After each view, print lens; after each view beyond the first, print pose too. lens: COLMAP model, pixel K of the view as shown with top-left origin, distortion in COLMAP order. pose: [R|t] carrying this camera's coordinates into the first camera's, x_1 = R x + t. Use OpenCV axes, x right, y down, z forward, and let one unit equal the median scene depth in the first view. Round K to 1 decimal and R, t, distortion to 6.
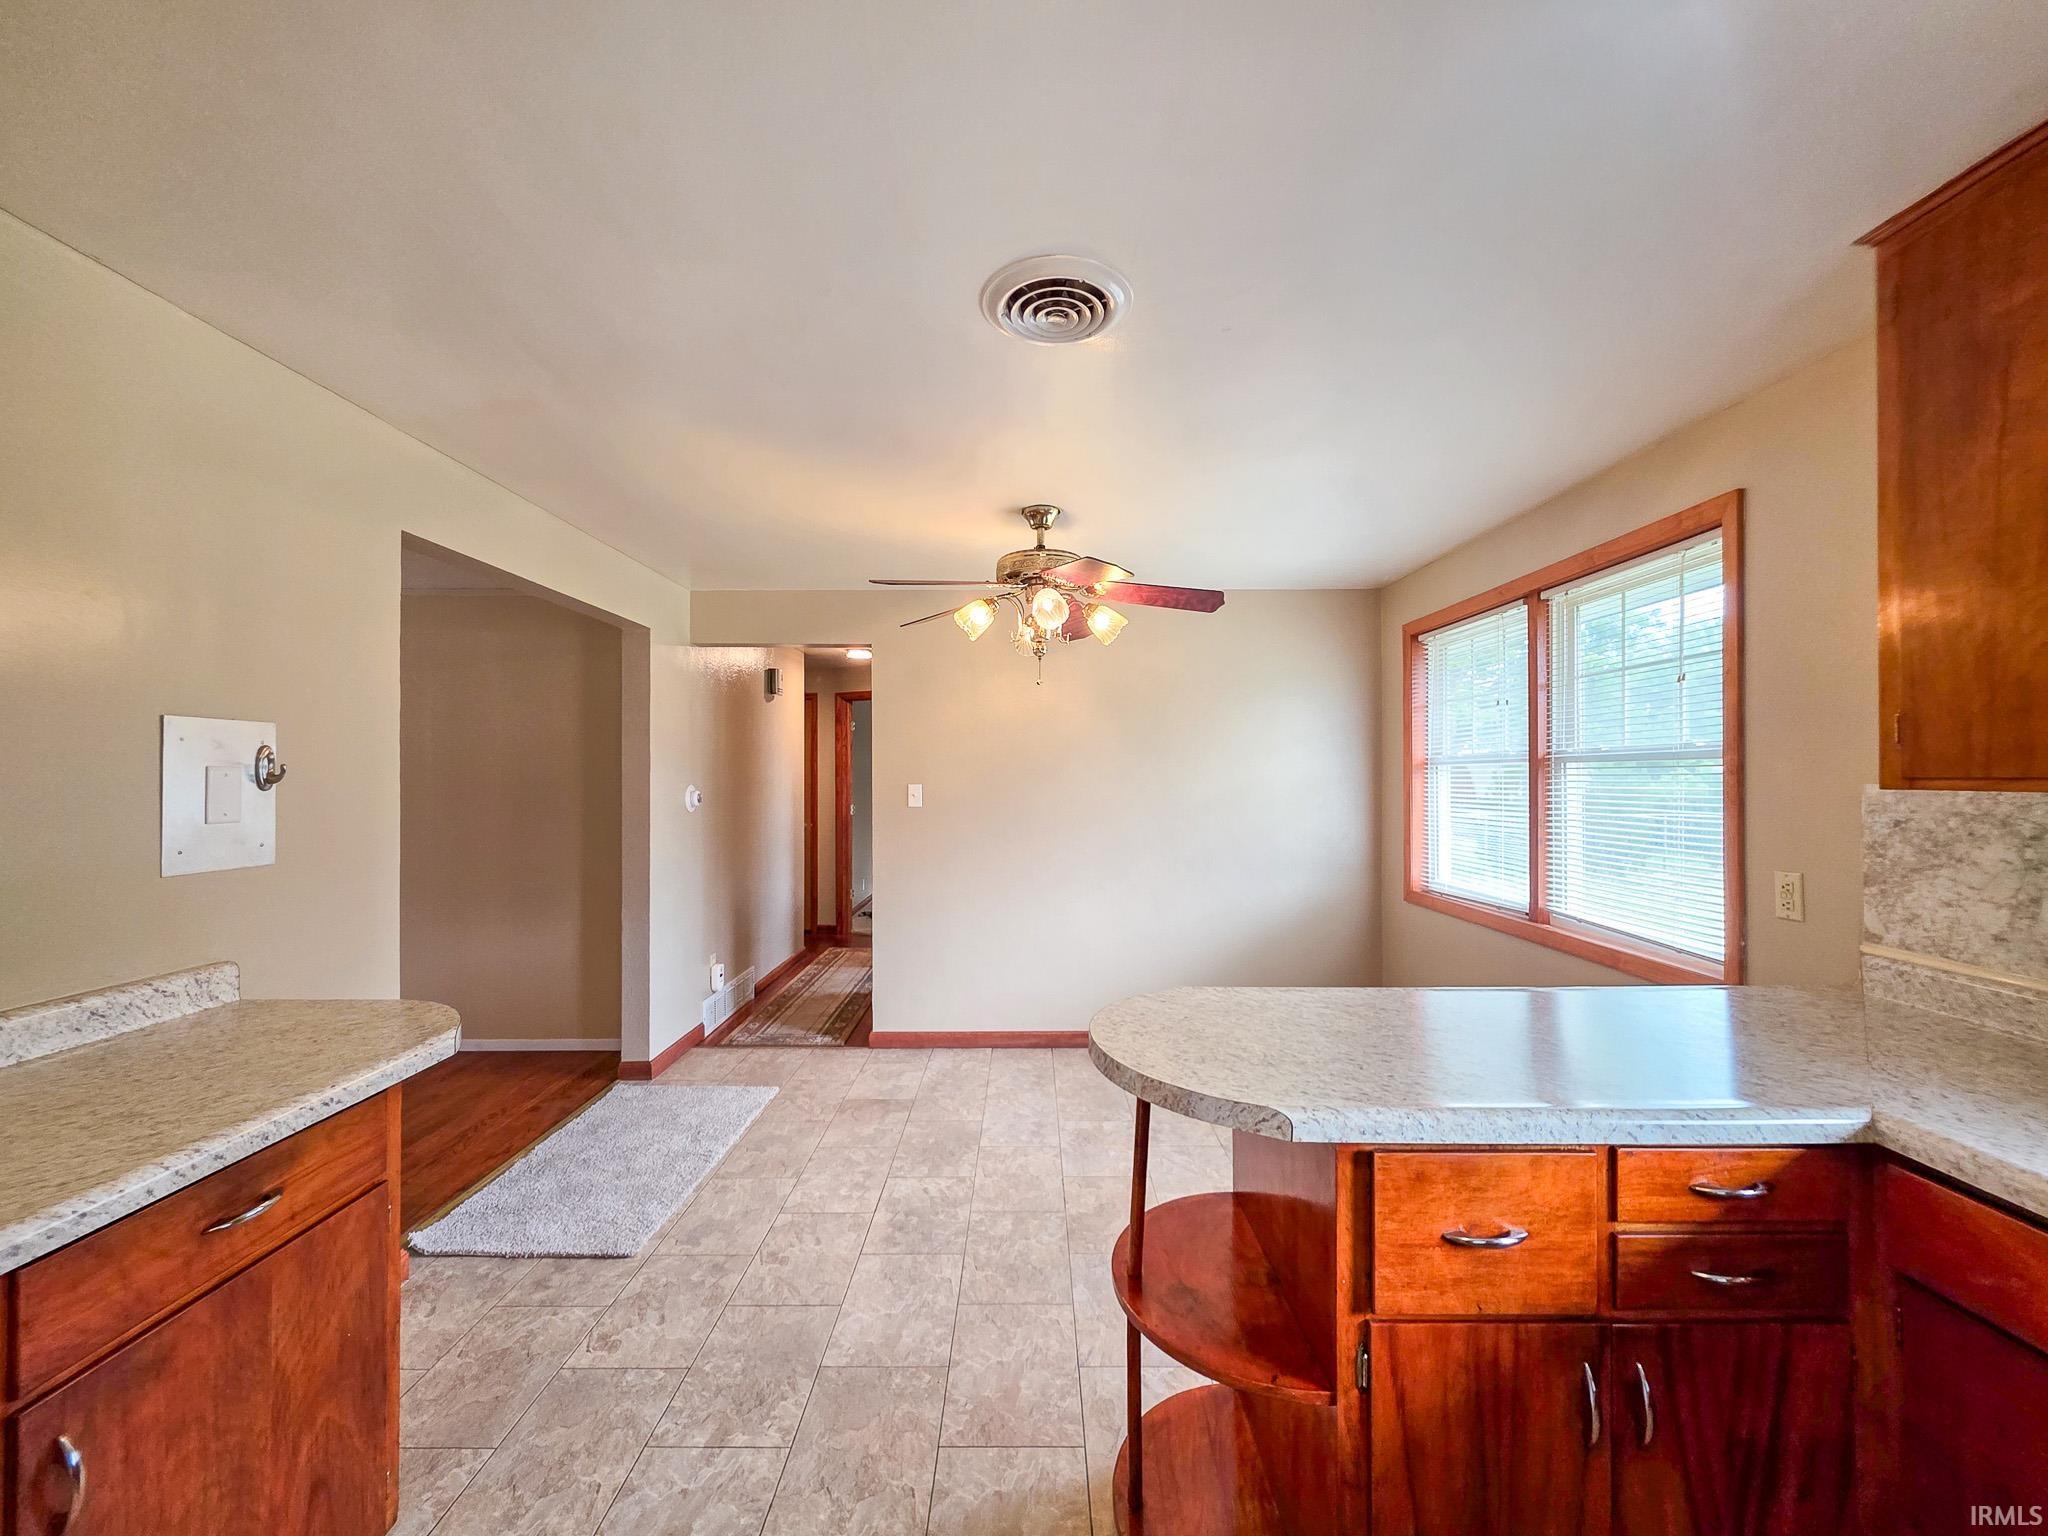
lens RADIAL K [[811.2, 0, 1020.1], [0, 811.2, 771.7], [0, 0, 1]] dist [0.001908, -0.000684]
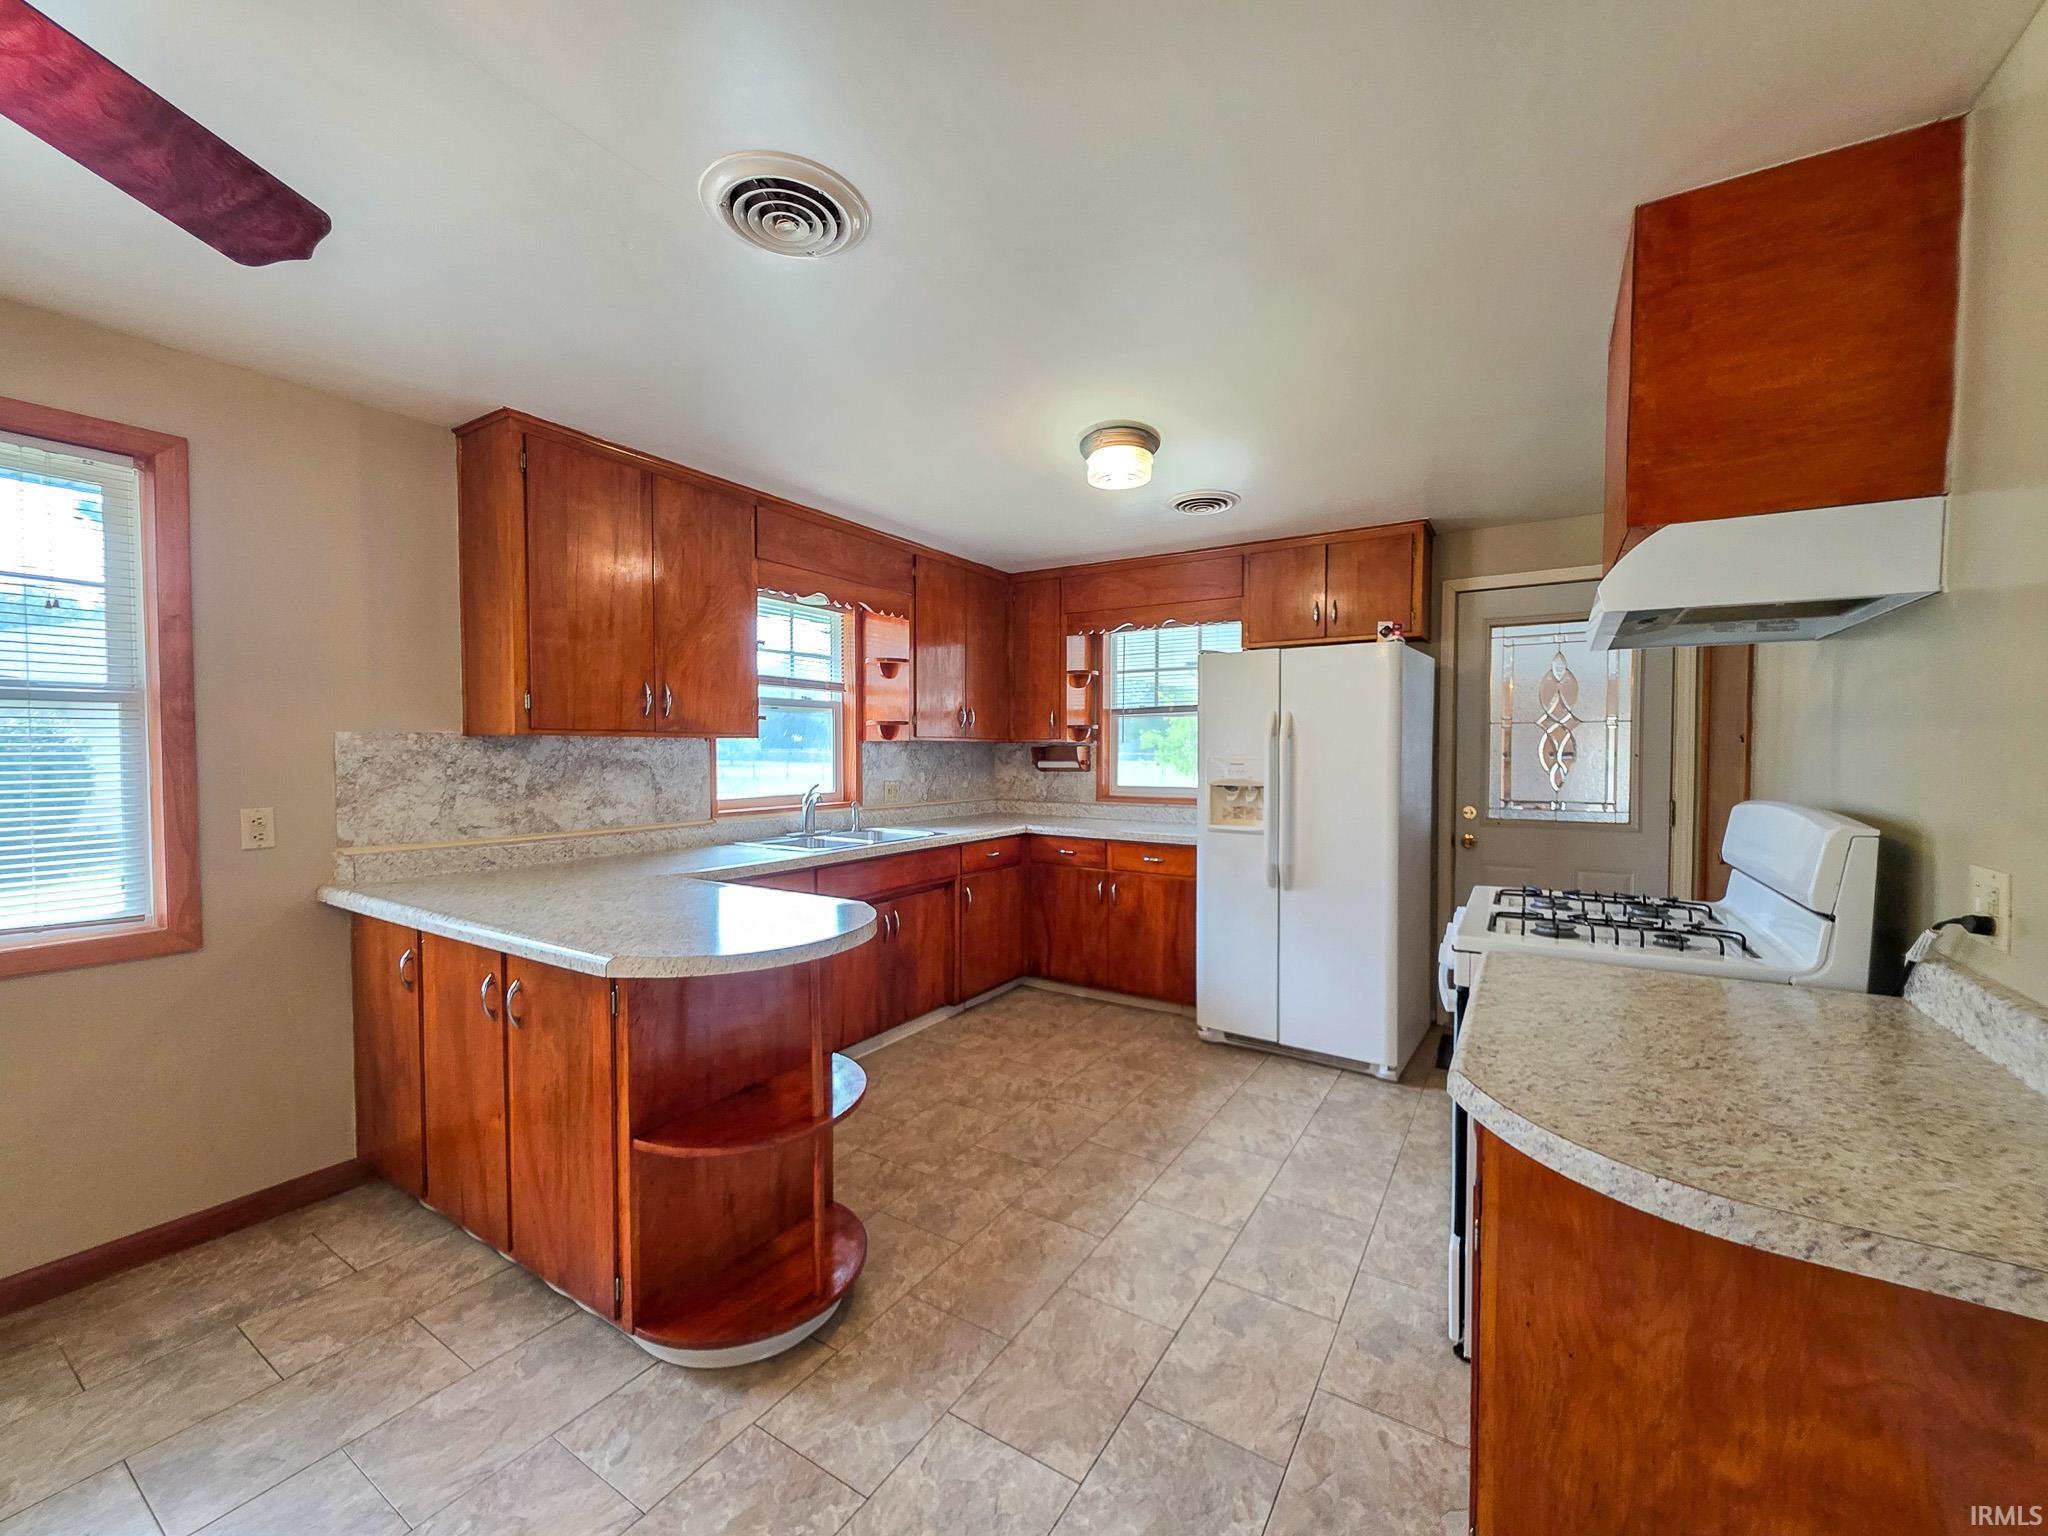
lens RADIAL K [[811.2, 0, 1025.9], [0, 811.2, 772.9], [0, 0, 1]] dist [0.001908, -0.000684]
pose [[-0.845324, -0.018605, 0.533930, -0.658855], [-0.006396, 0.999674, 0.024708, 0.043879], [-0.534216, 0.017471, -0.845167, 1.561937]]
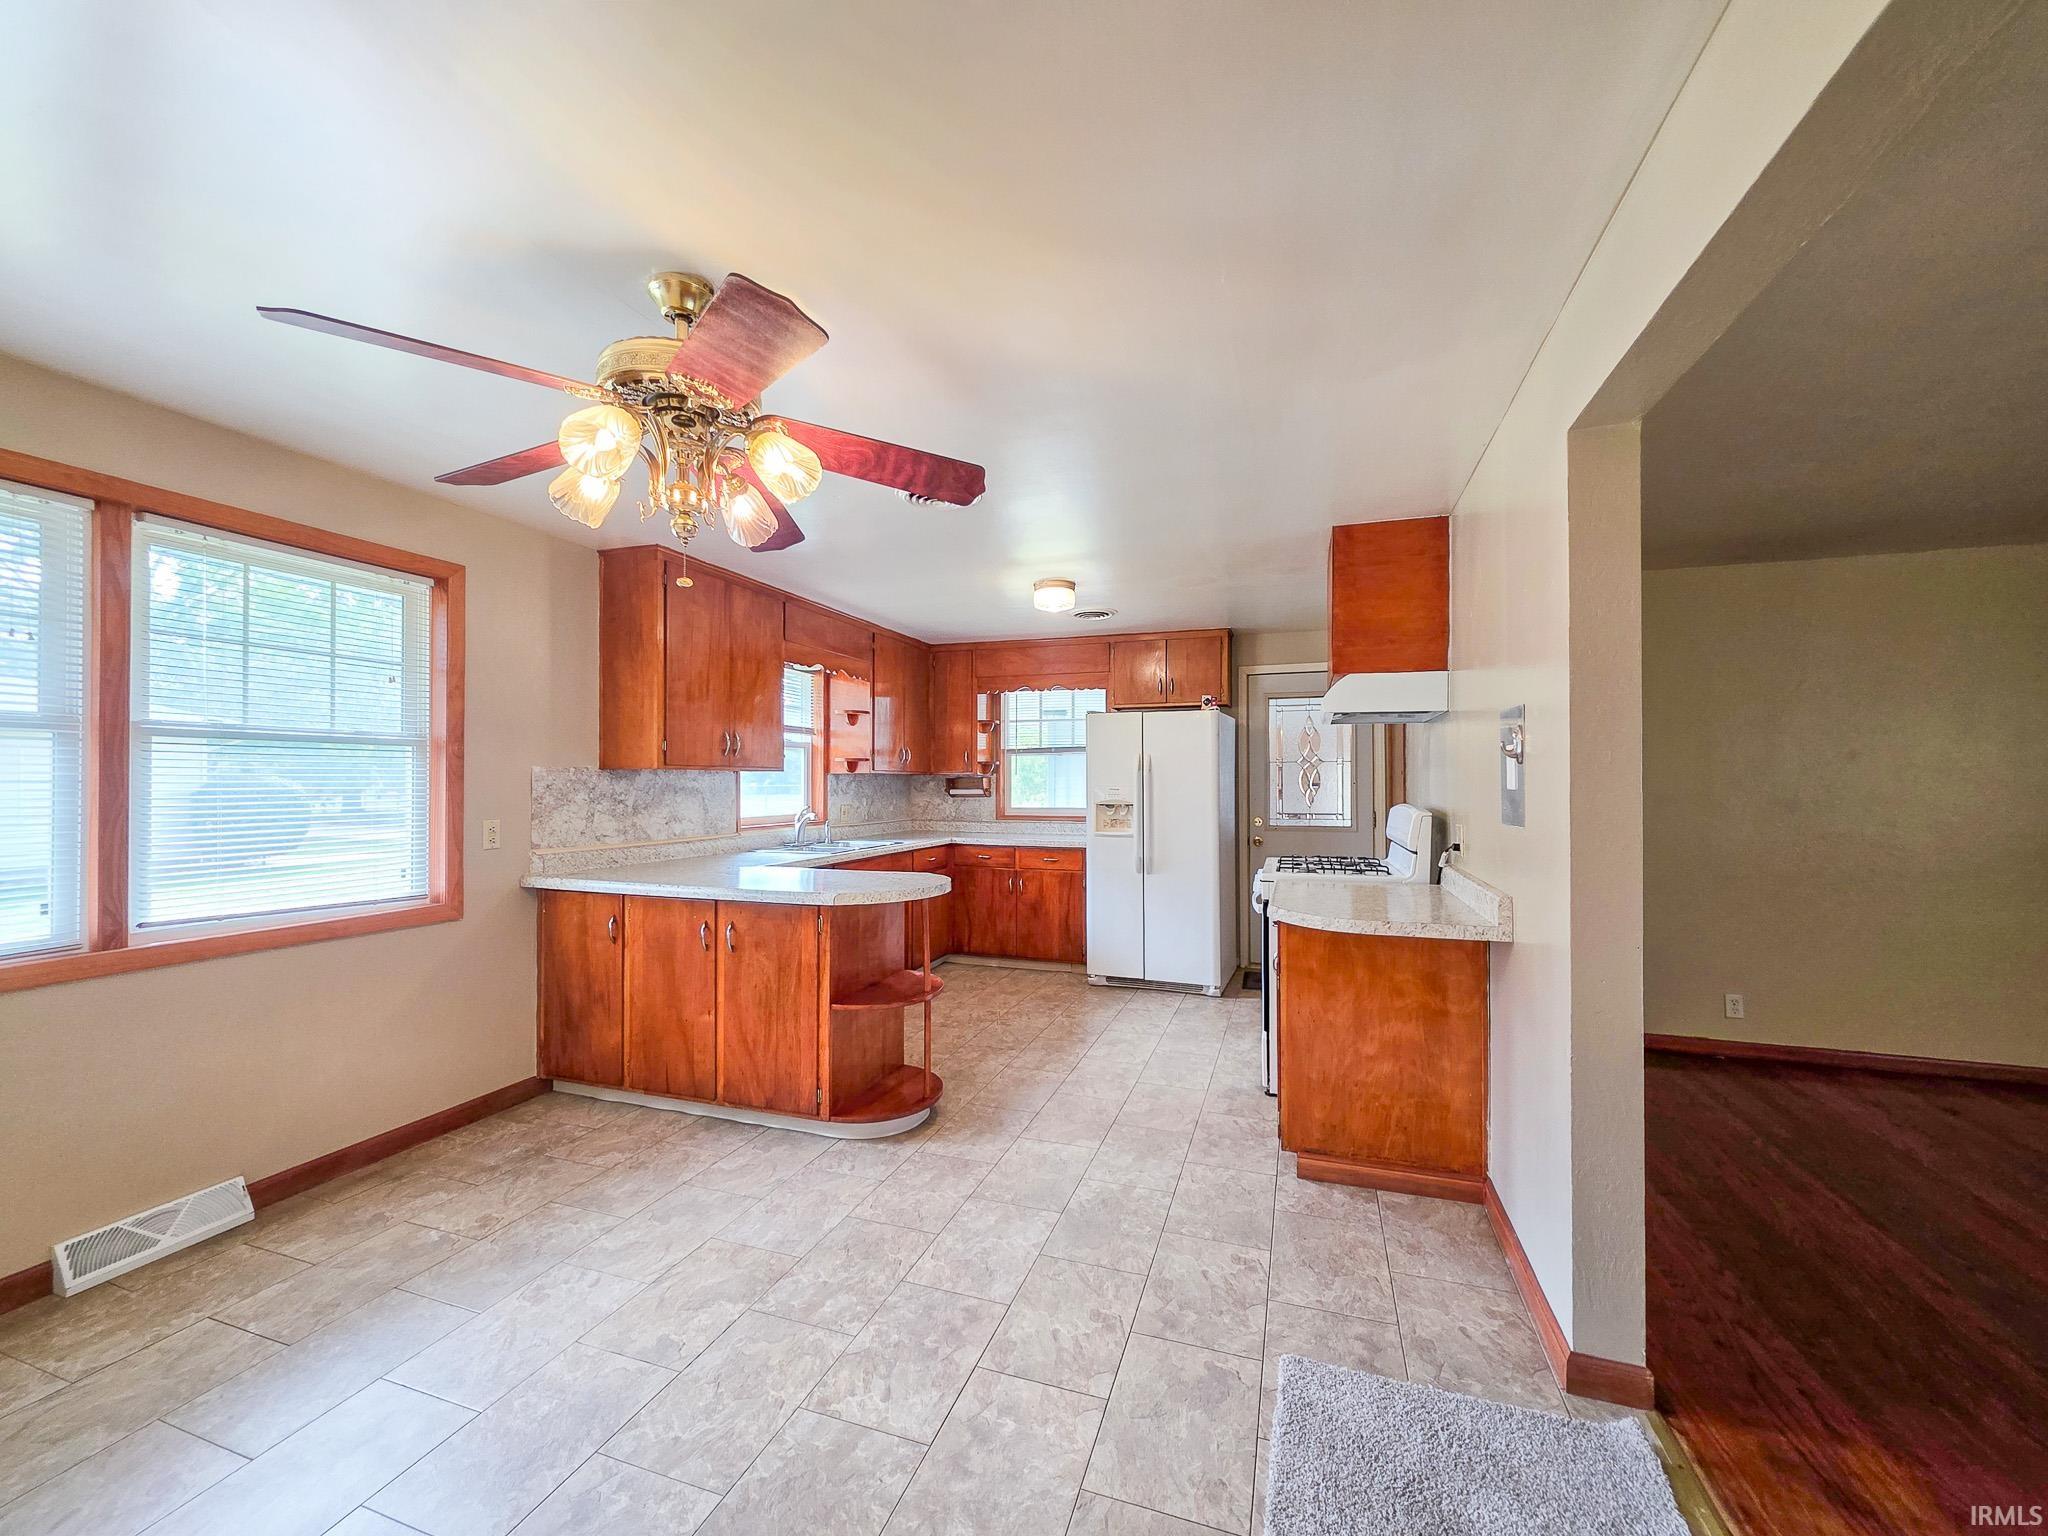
lens RADIAL K [[811.2, 0, 1019.1], [0, 811.2, 772.3], [0, 0, 1]] dist [0.001908, -0.000684]
pose [[-0.944818, 0.001761, 0.327591, -0.664215], [-0.004242, 0.999836, -0.017608, 0.058947], [-0.327569, -0.018026, -0.944655, 2.470033]]
